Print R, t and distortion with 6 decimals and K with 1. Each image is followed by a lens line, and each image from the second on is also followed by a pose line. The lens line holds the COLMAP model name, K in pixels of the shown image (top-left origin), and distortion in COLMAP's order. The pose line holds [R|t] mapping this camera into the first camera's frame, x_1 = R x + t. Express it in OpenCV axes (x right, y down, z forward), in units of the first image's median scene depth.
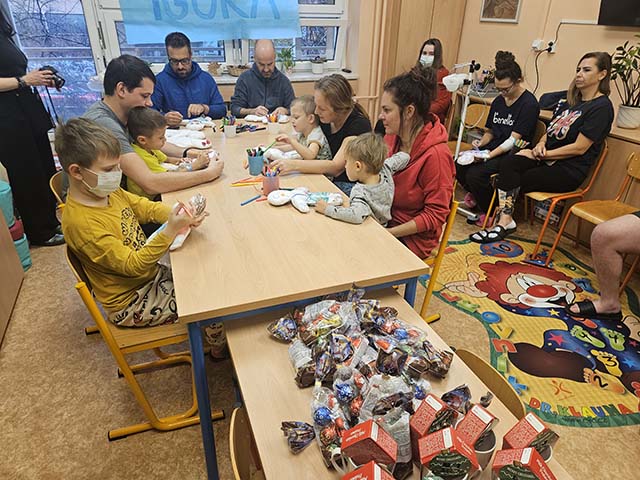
lens RADIAL K [[433.1, 0, 316.5], [0, 433.1, 243.2], [0, 0, 1]] dist [0.049922, -0.027093]
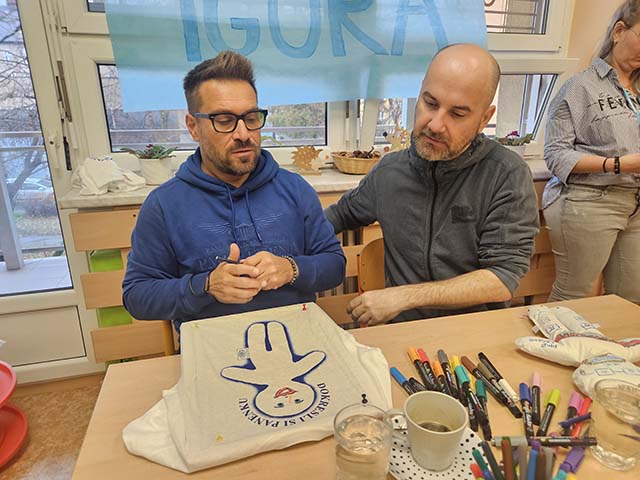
lens RADIAL K [[433.1, 0, 321.1], [0, 433.1, 237.6], [0, 0, 1]] dist [0.049922, -0.027093]
pose [[0.989608, 0.023541, -0.141851, -0.156010], [-0.047316, 0.984880, -0.166651, -0.249011], [0.135783, 0.171631, 0.975759, 0.584870]]
